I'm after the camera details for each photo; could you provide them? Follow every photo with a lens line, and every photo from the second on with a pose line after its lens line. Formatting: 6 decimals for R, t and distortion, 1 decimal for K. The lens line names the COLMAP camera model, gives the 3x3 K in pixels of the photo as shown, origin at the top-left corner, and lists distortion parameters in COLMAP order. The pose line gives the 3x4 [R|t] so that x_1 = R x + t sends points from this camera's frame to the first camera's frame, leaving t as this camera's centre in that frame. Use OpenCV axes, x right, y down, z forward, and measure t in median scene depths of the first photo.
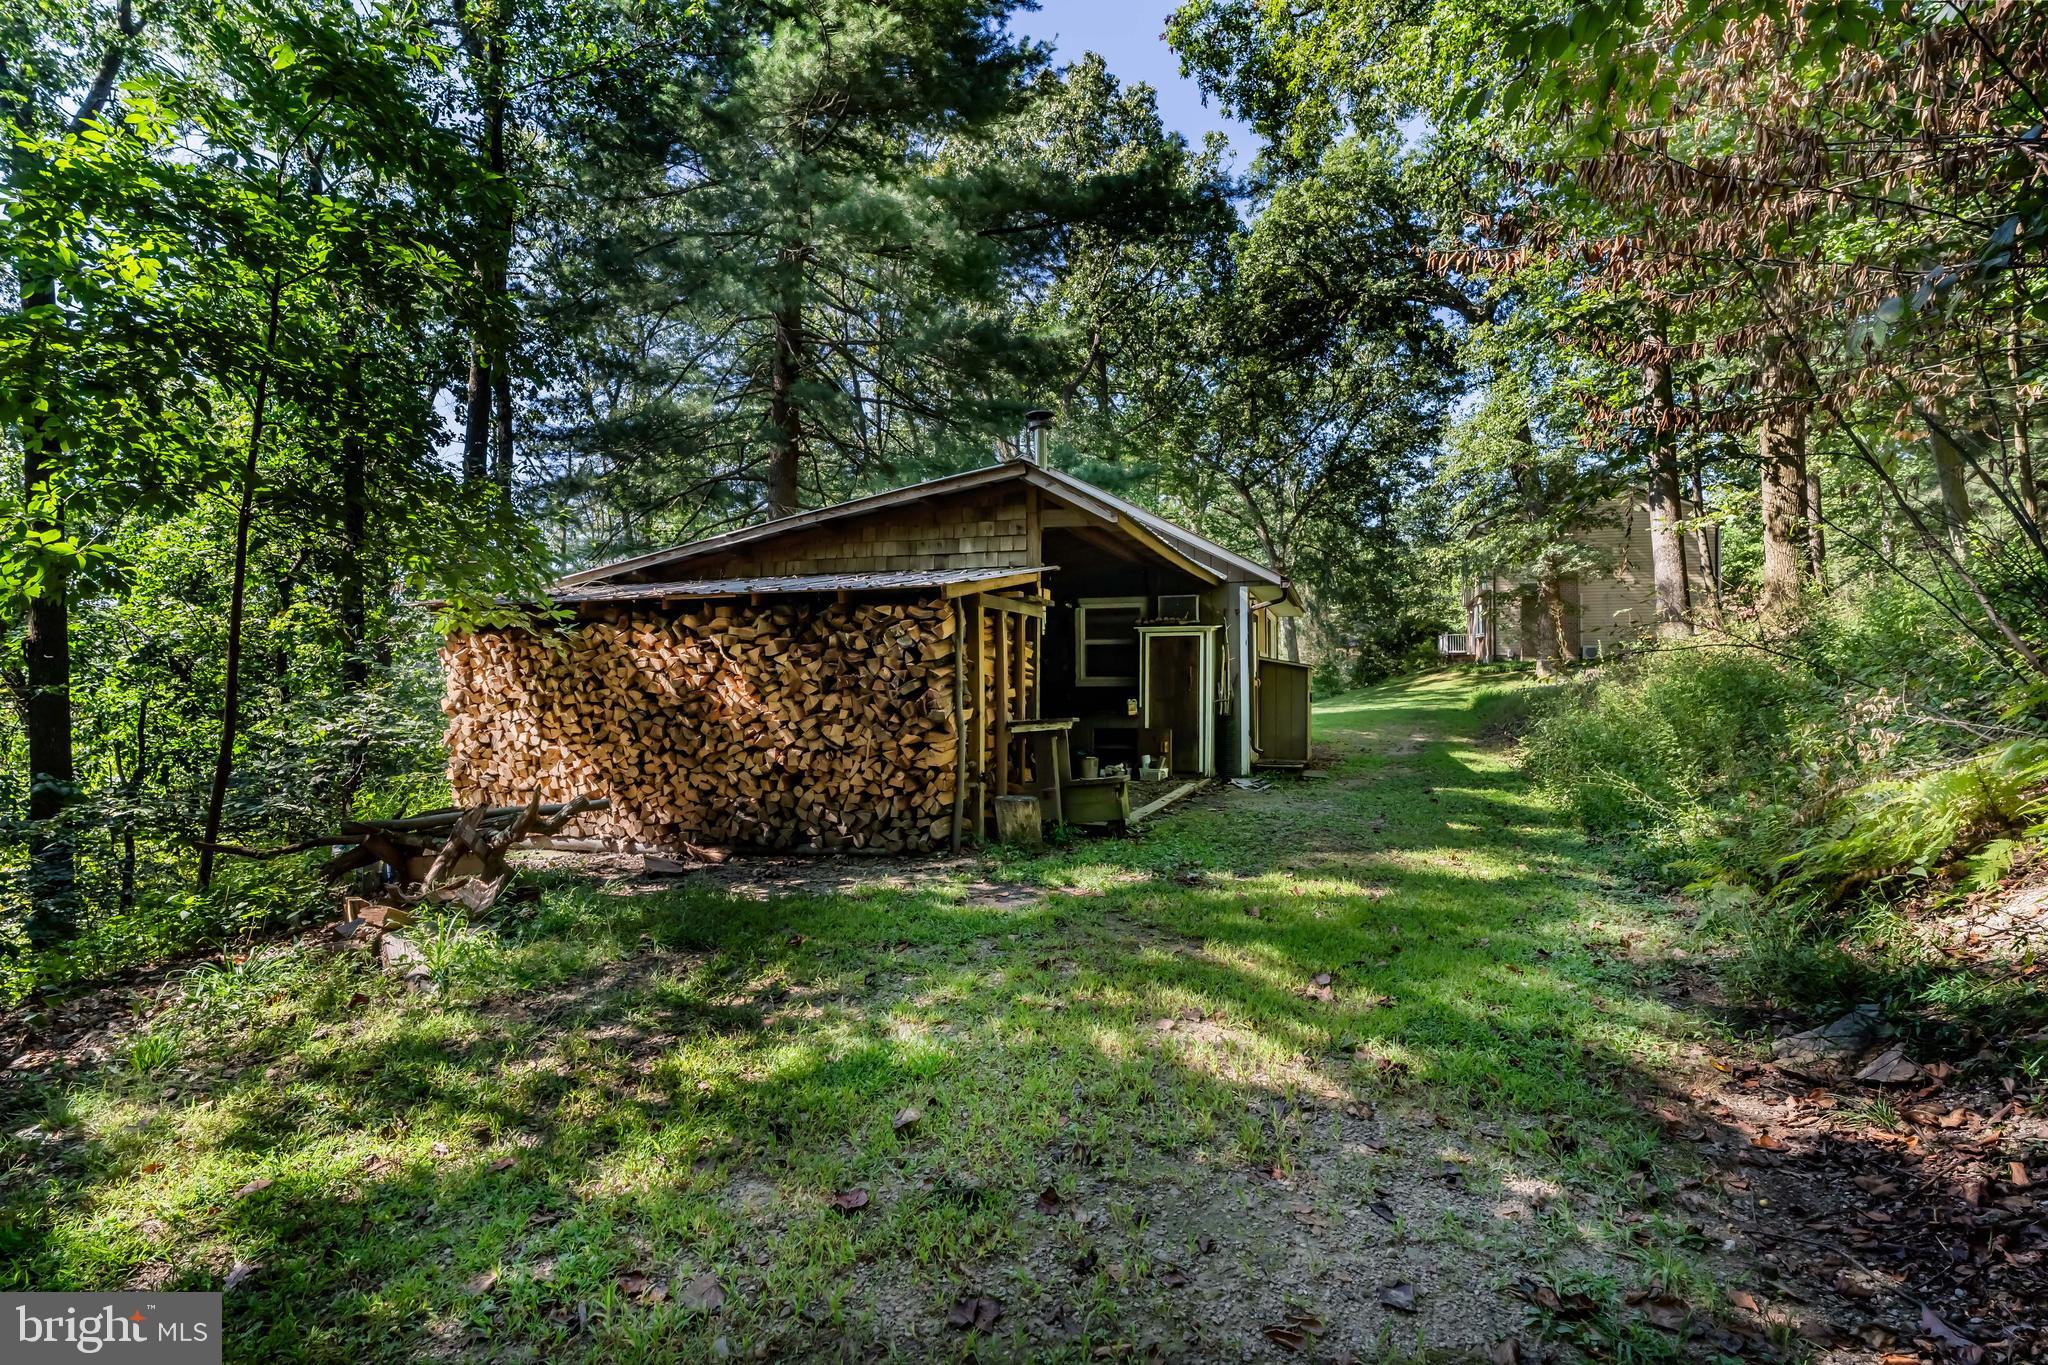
lens RADIAL K [[1095.2, 0, 1053.6], [0, 1095.2, 674.4], [0, 0, 1]] dist [0.001205, 0.001090]
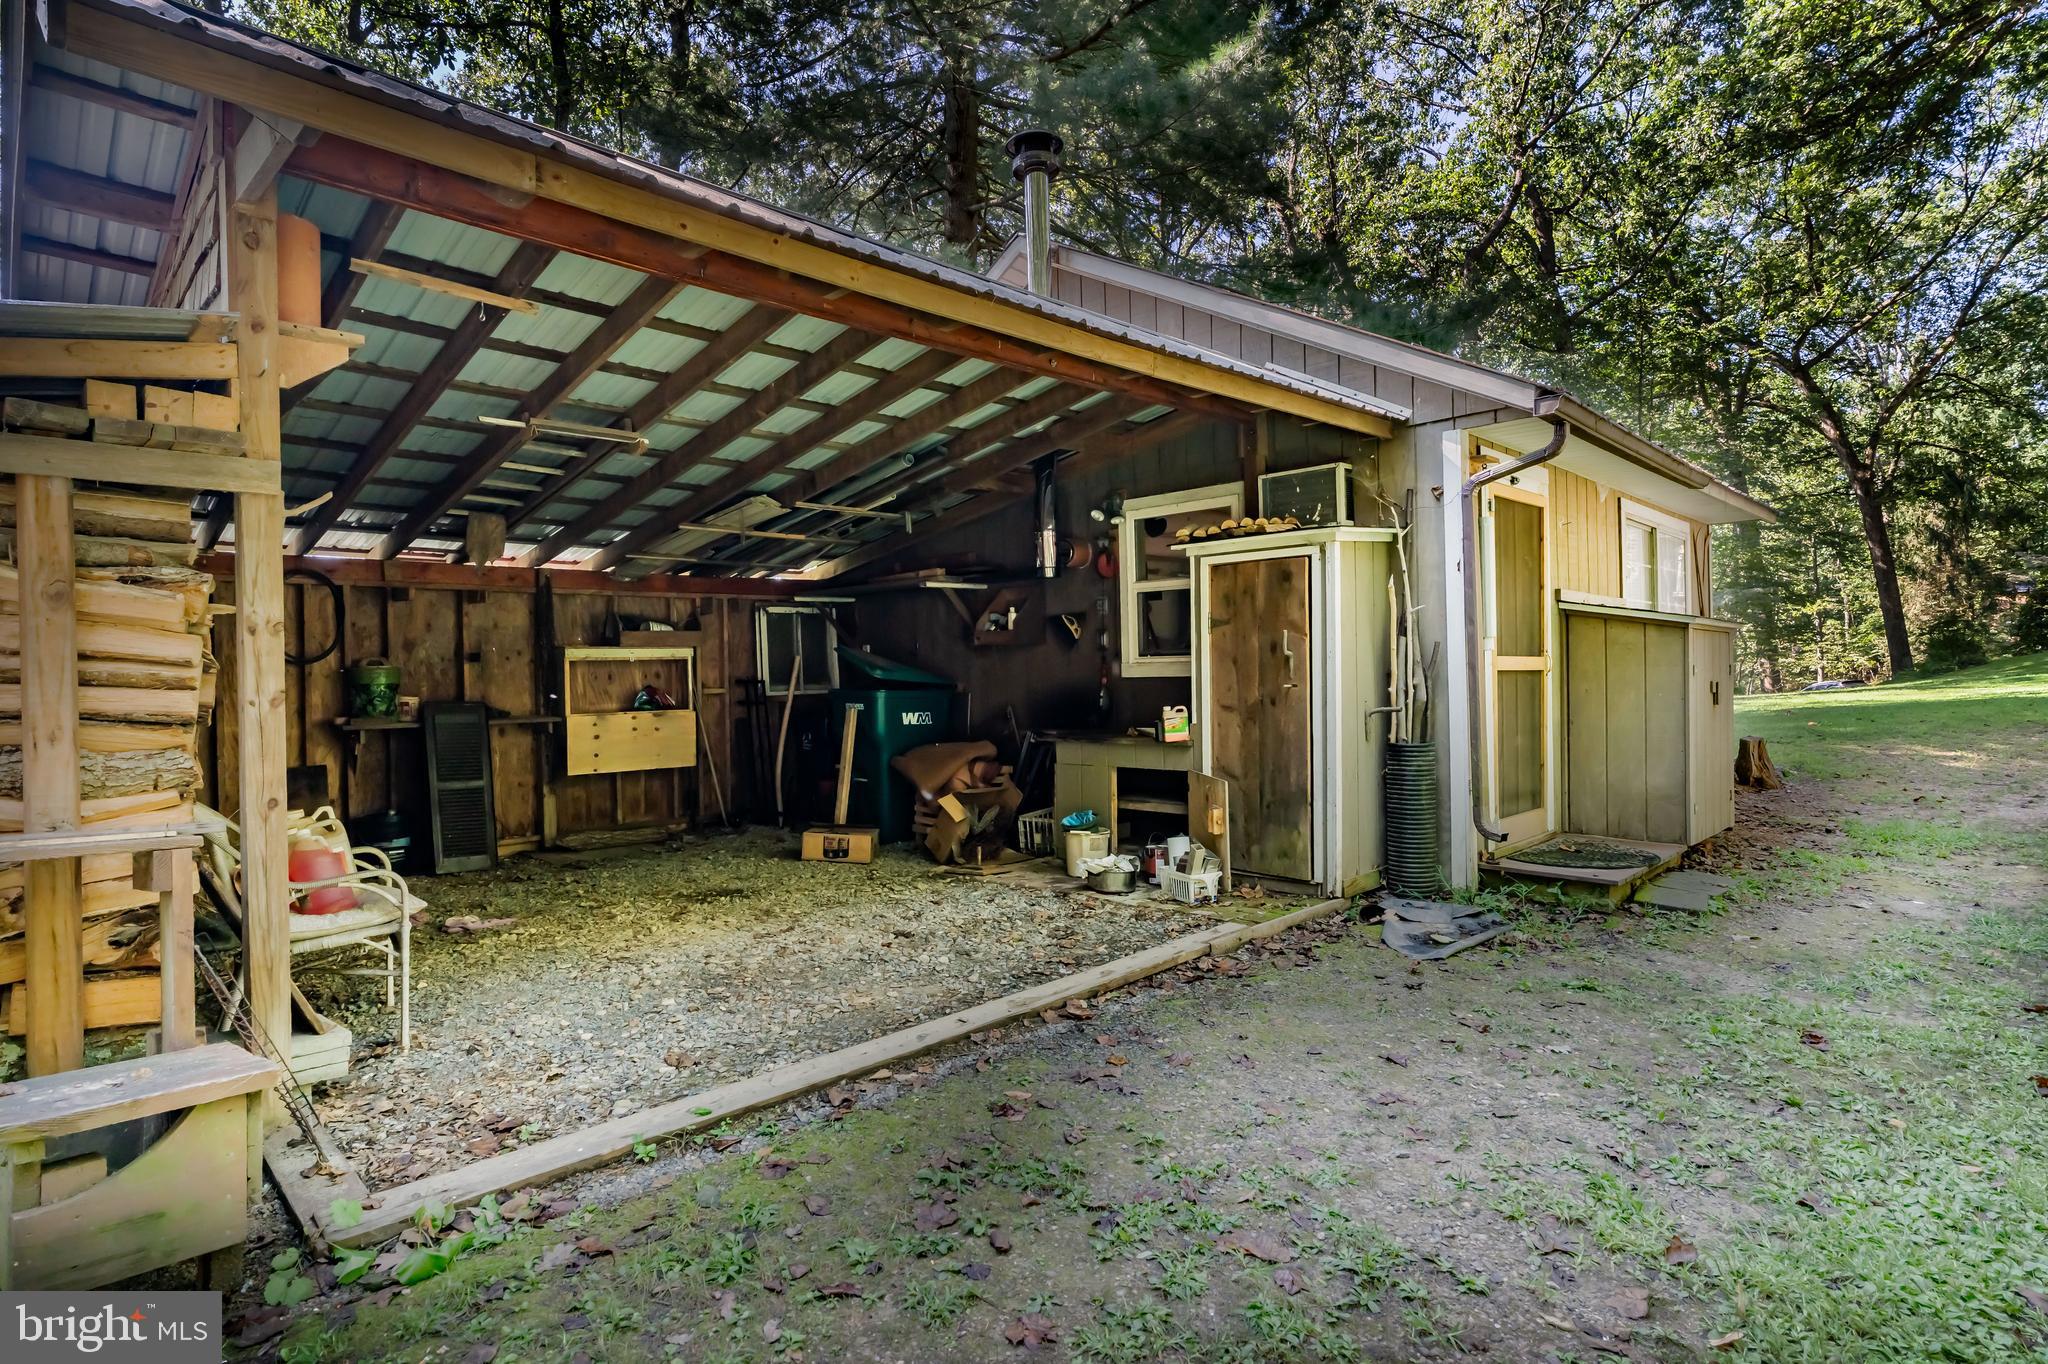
lens RADIAL K [[1031.5, 0, 1022.0], [0, 1031.5, 690.3], [0, 0, 1]] dist [-0.005227, 0.000349]
pose [[0.867578, -0.005621, -0.497269, 0.220822], [0.024672, 0.999191, 0.031751, 0.000819], [0.496689, -0.039815, 0.867015, 0.575966]]
